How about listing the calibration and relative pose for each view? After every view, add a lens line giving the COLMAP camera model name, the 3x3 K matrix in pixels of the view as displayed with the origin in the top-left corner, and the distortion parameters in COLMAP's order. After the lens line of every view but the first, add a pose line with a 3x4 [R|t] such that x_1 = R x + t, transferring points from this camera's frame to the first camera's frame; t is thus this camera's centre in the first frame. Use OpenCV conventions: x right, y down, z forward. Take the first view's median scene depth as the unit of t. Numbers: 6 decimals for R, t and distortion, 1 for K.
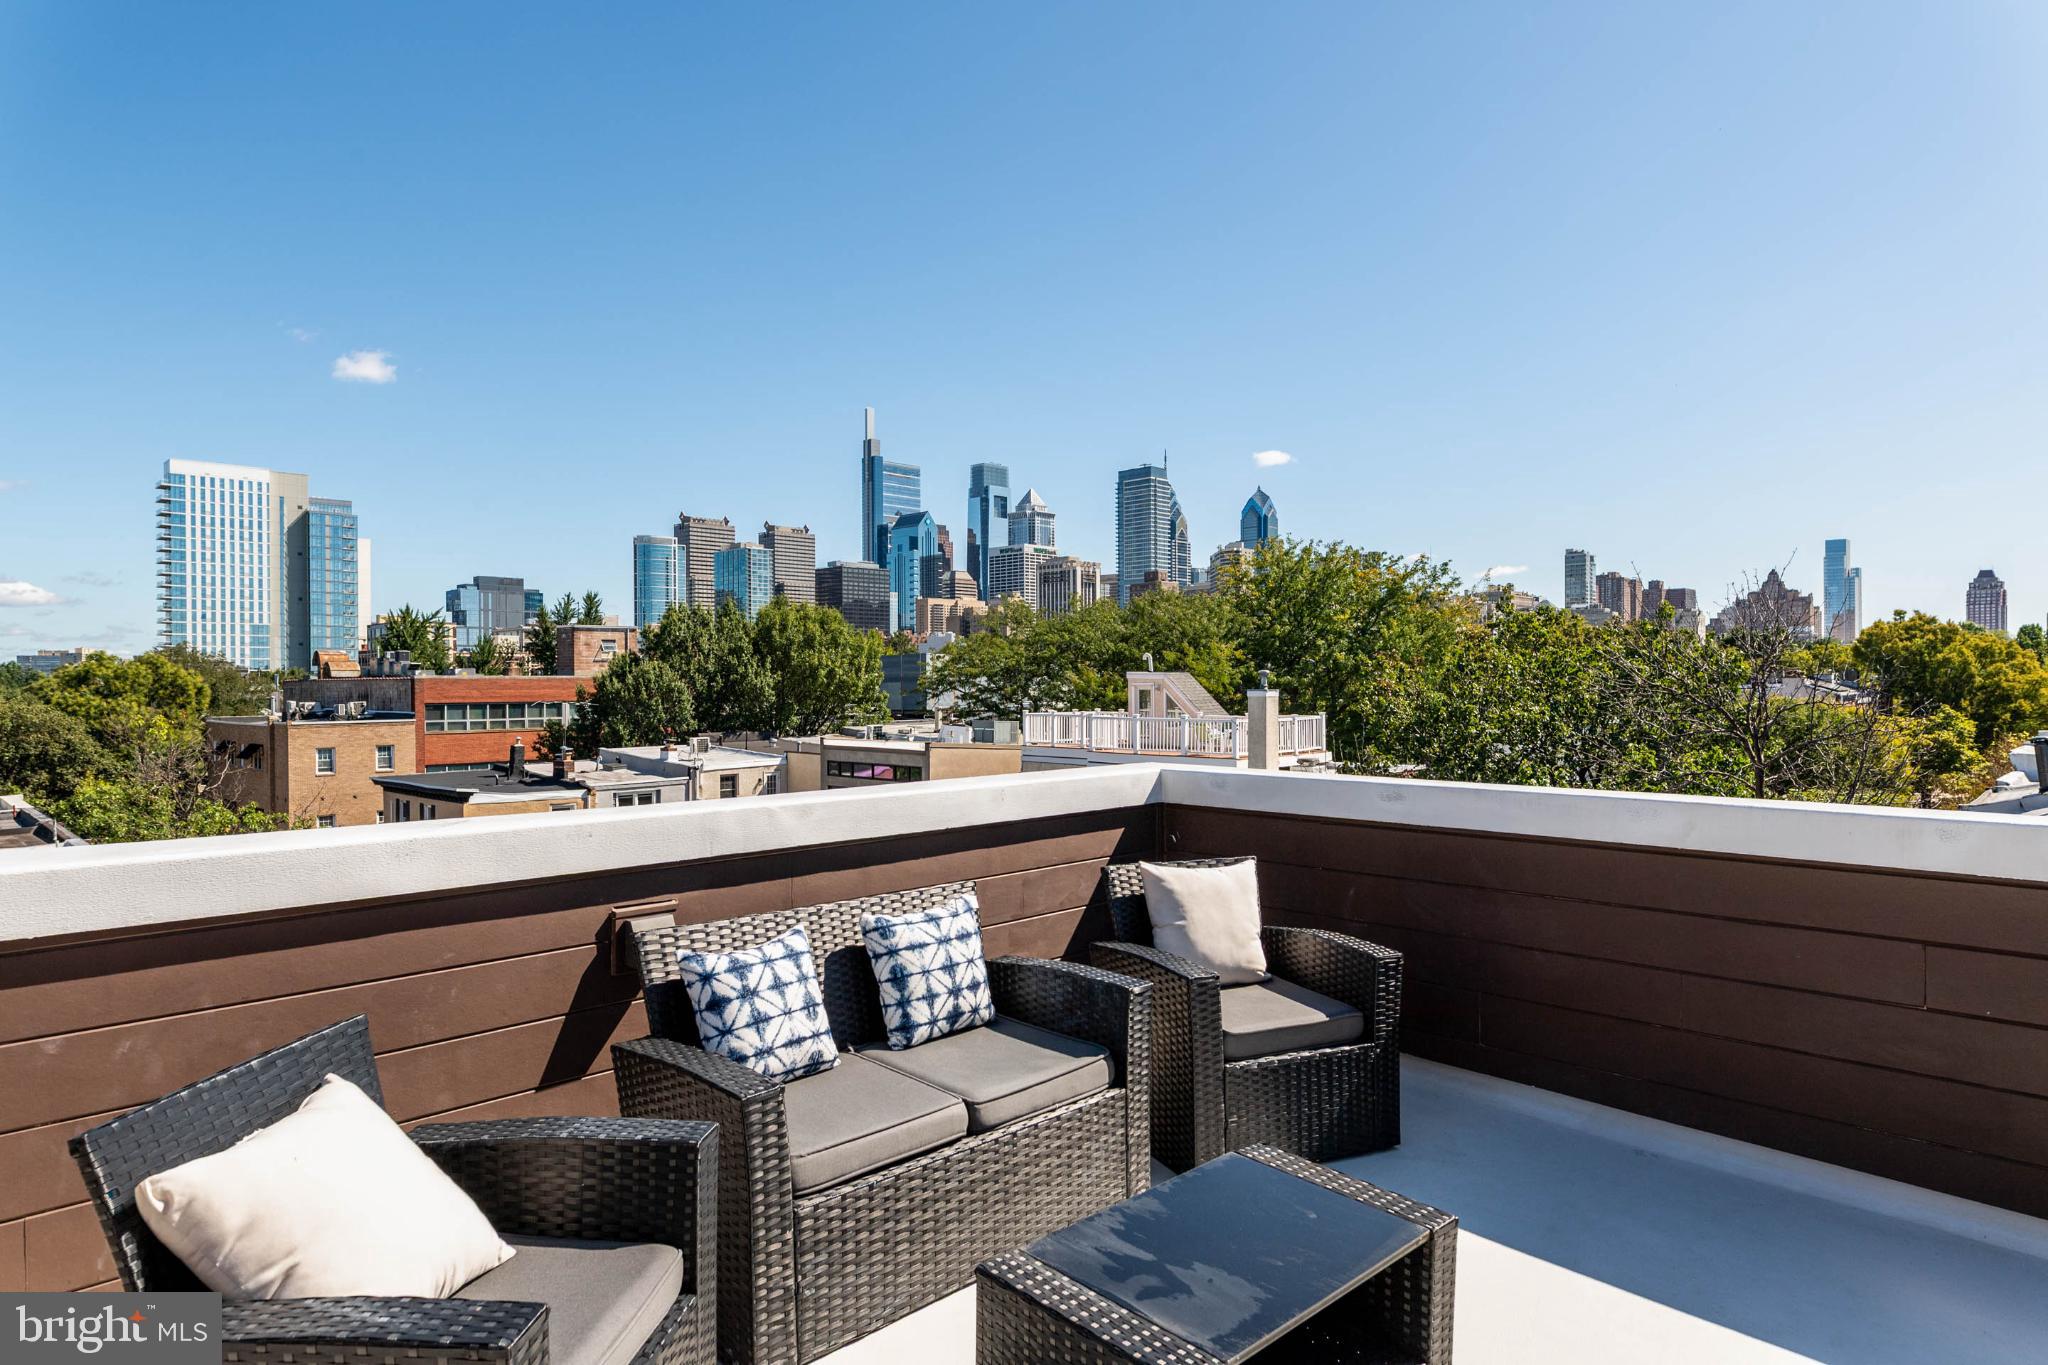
lens RADIAL K [[1085.9, 0, 874.6], [0, 1085.9, 688.7], [0, 0, 1]] dist [0.000101, -0.000287]
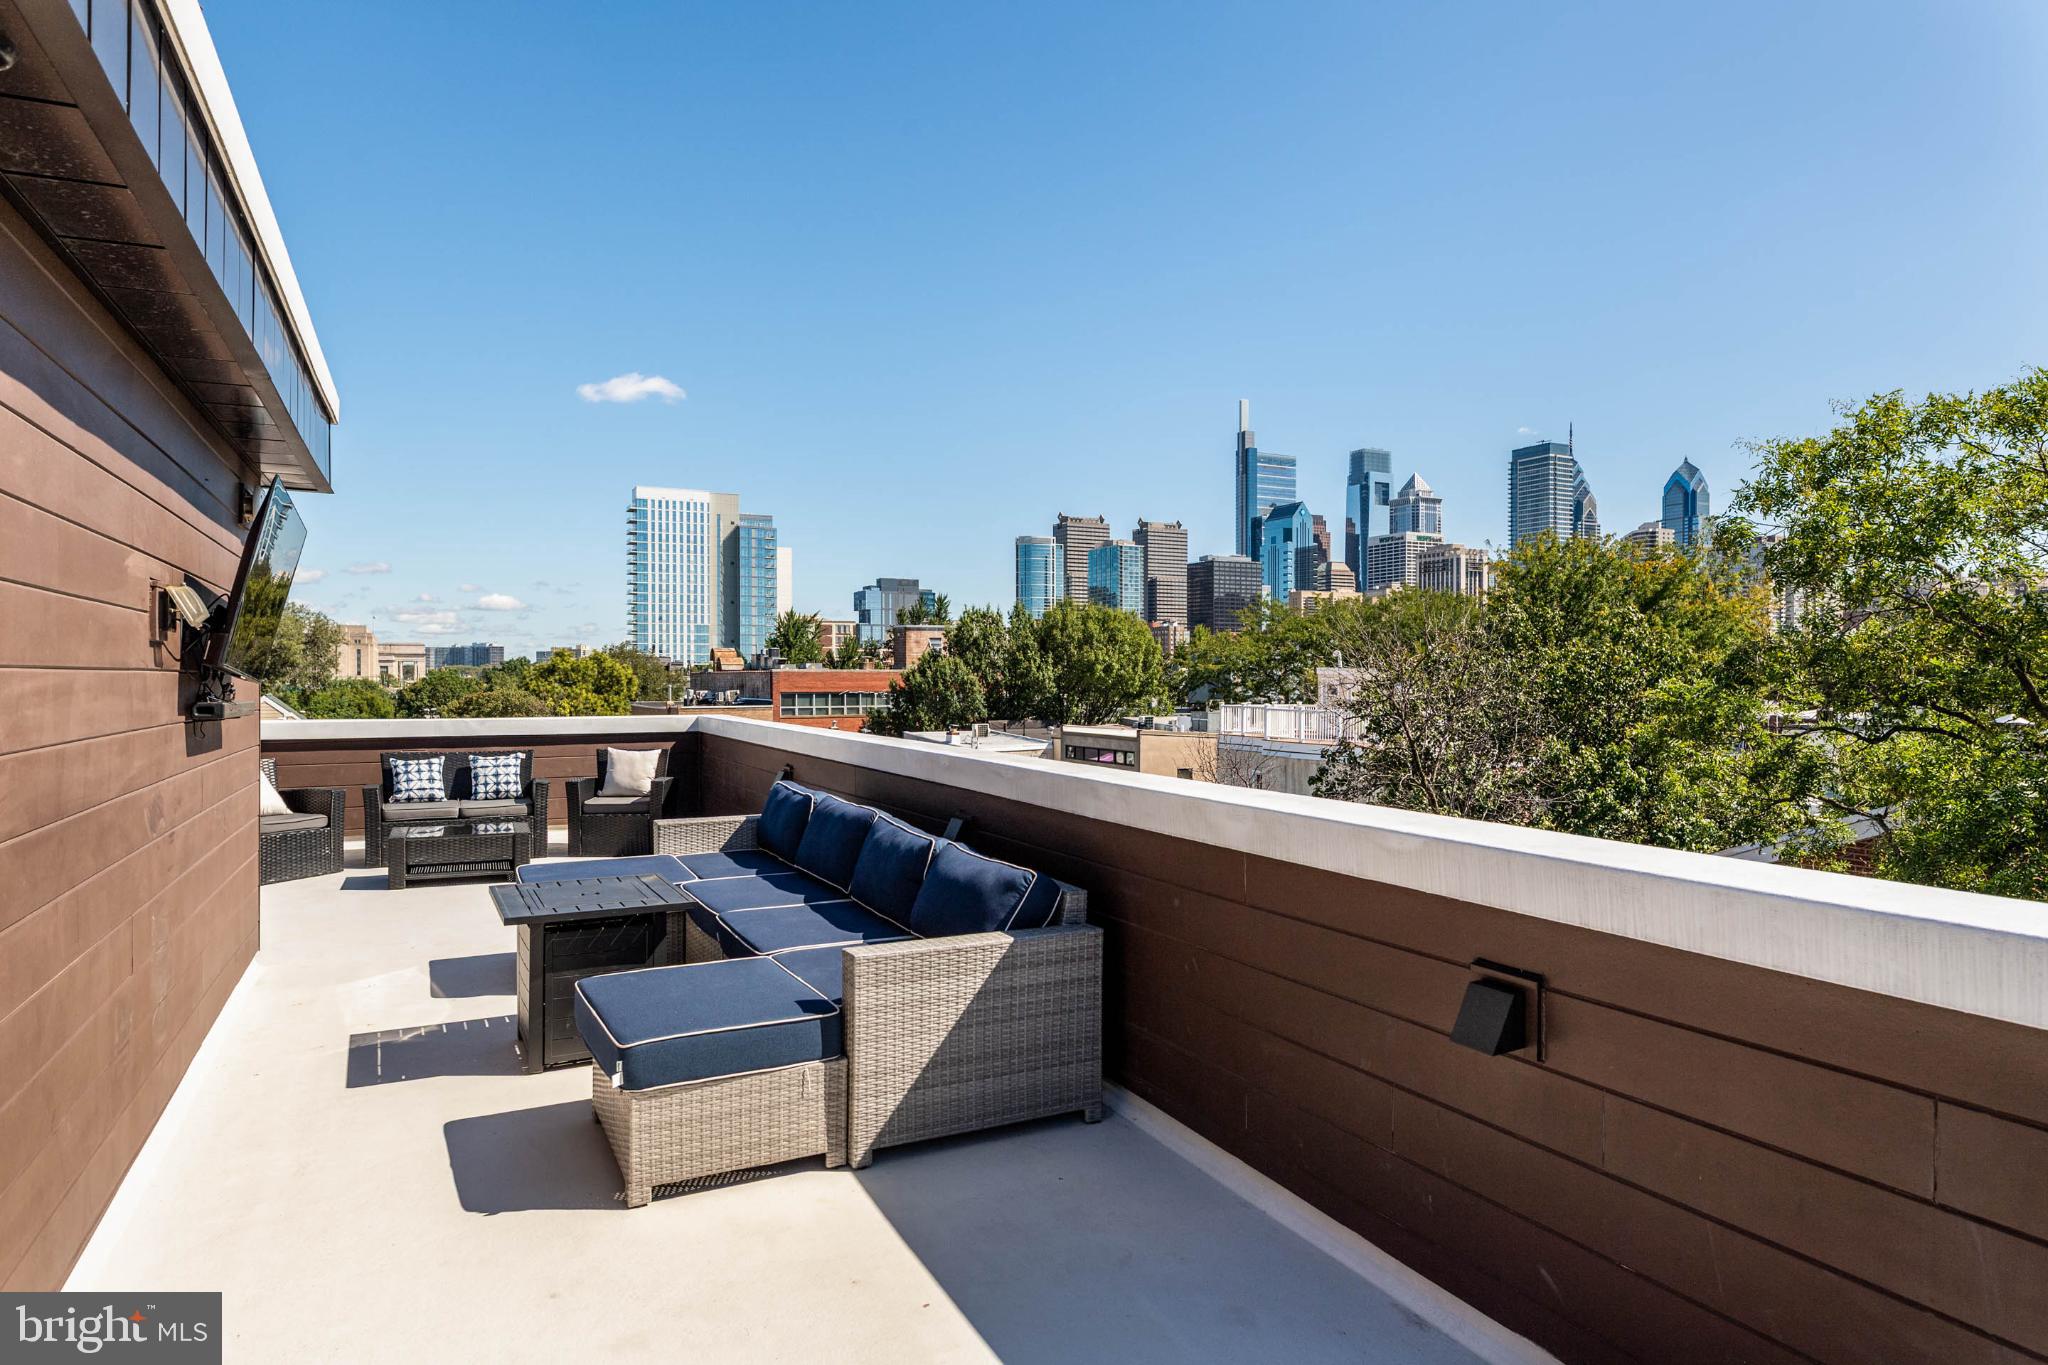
lens RADIAL K [[1189.0, 0, 1022.4], [0, 1189.0, 694.2], [0, 0, 1]] dist [-0.002511, -0.000153]
pose [[0.949274, 0.009231, -0.314314, 0.166581], [-0.006267, 0.999926, 0.010439, 0.000210], [0.314387, -0.007939, 0.949262, -0.107790]]
